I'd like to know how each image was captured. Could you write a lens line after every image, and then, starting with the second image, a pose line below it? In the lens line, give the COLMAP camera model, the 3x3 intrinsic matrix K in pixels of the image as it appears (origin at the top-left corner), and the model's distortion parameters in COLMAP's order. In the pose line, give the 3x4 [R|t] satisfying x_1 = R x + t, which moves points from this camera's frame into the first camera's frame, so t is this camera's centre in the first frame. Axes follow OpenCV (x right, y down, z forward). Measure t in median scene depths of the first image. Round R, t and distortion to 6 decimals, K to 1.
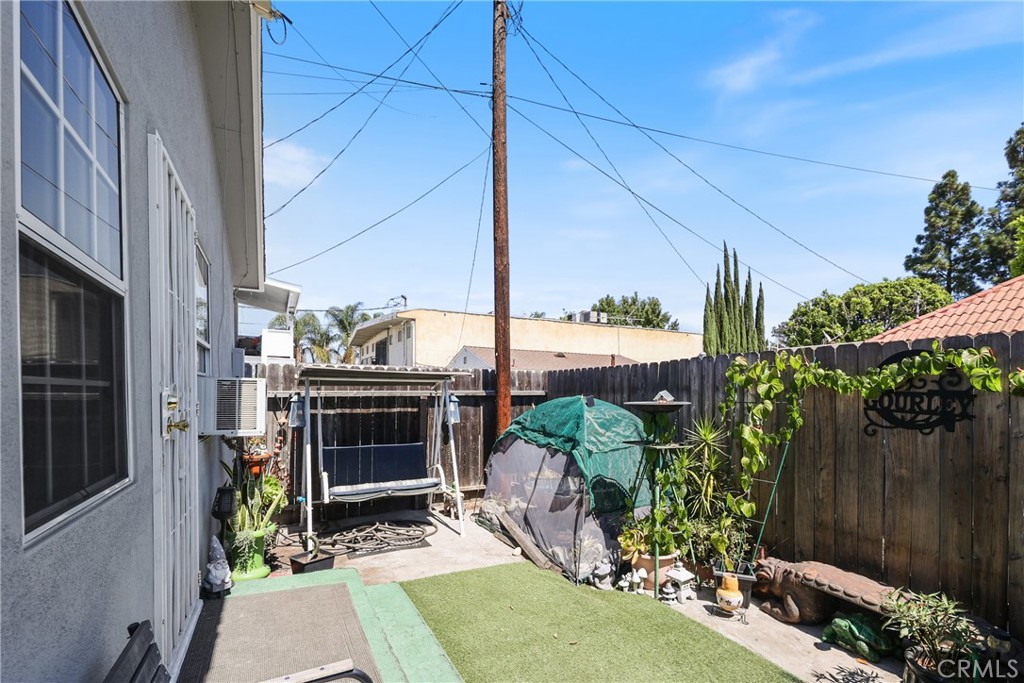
lens RADIAL K [[456.3, 0, 514.1], [0, 456.3, 398.5], [0, 0, 1]] dist [-0.001386, -0.002236]
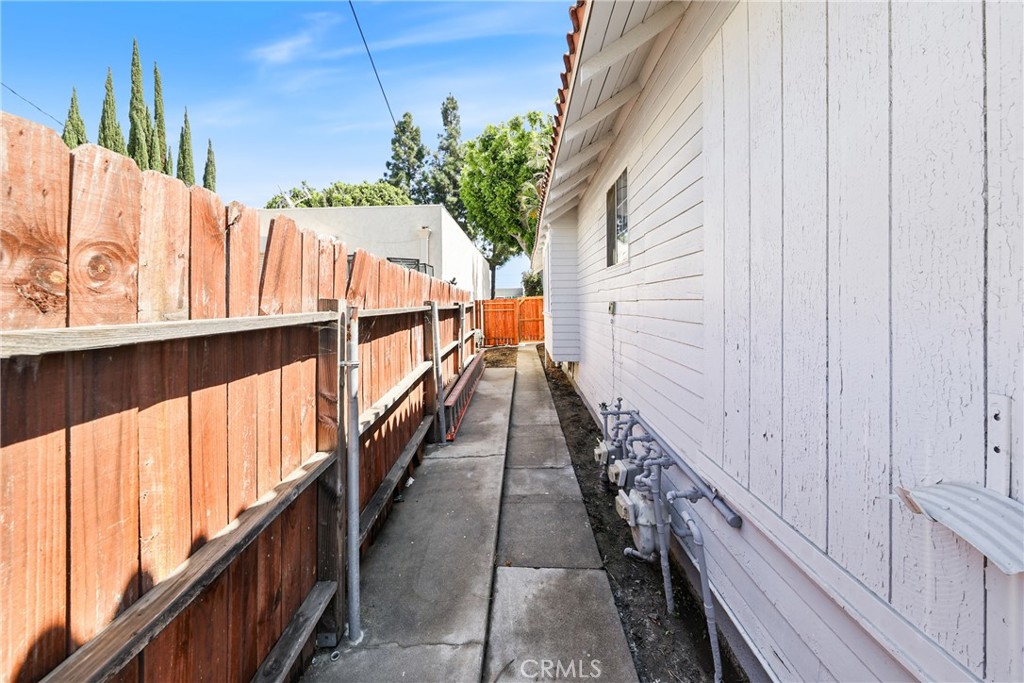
lens RADIAL K [[377.0, 0, 512.7], [0, 377.0, 303.4], [0, 0, 1]] dist [-0.000685, -0.000058]
pose [[0.484693, -0.013090, 0.874586, 0.239880], [0.033474, 0.999433, -0.003593, 0.001293], [-0.874043, 0.031017, 0.484857, 0.312753]]
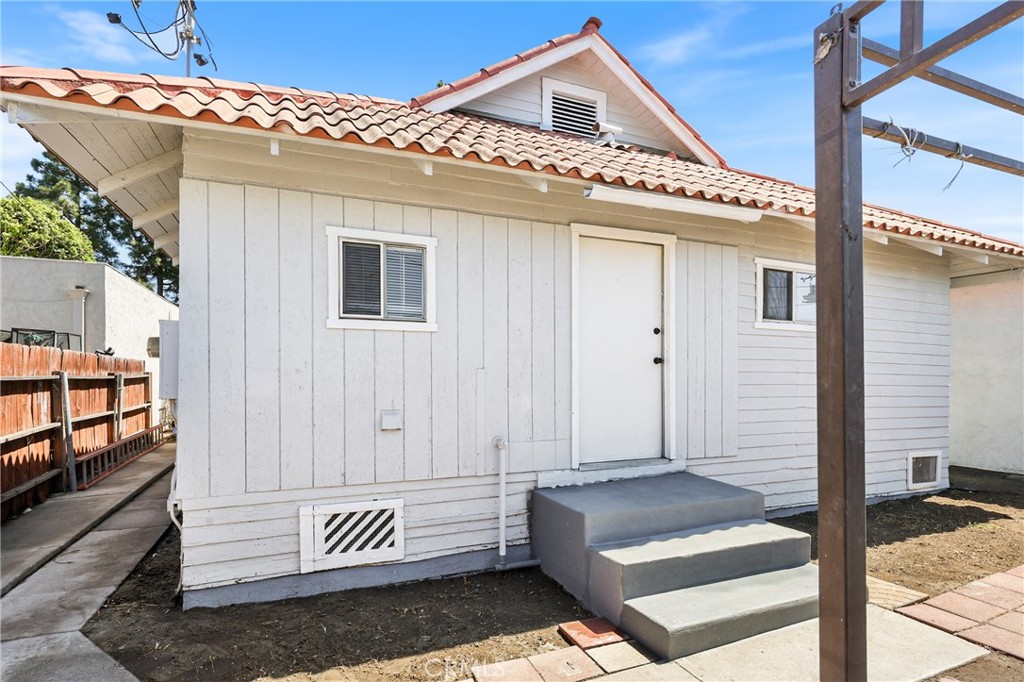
lens RADIAL K [[471.7, 0, 509.0], [0, 471.7, 370.6], [0, 0, 1]] dist [0.005051, -0.000634]
pose [[0.046351, -0.005763, 0.998909, 0.174925], [0.036469, 0.999326, 0.004073, 0.003997], [-0.998259, 0.036240, 0.046530, 0.232049]]
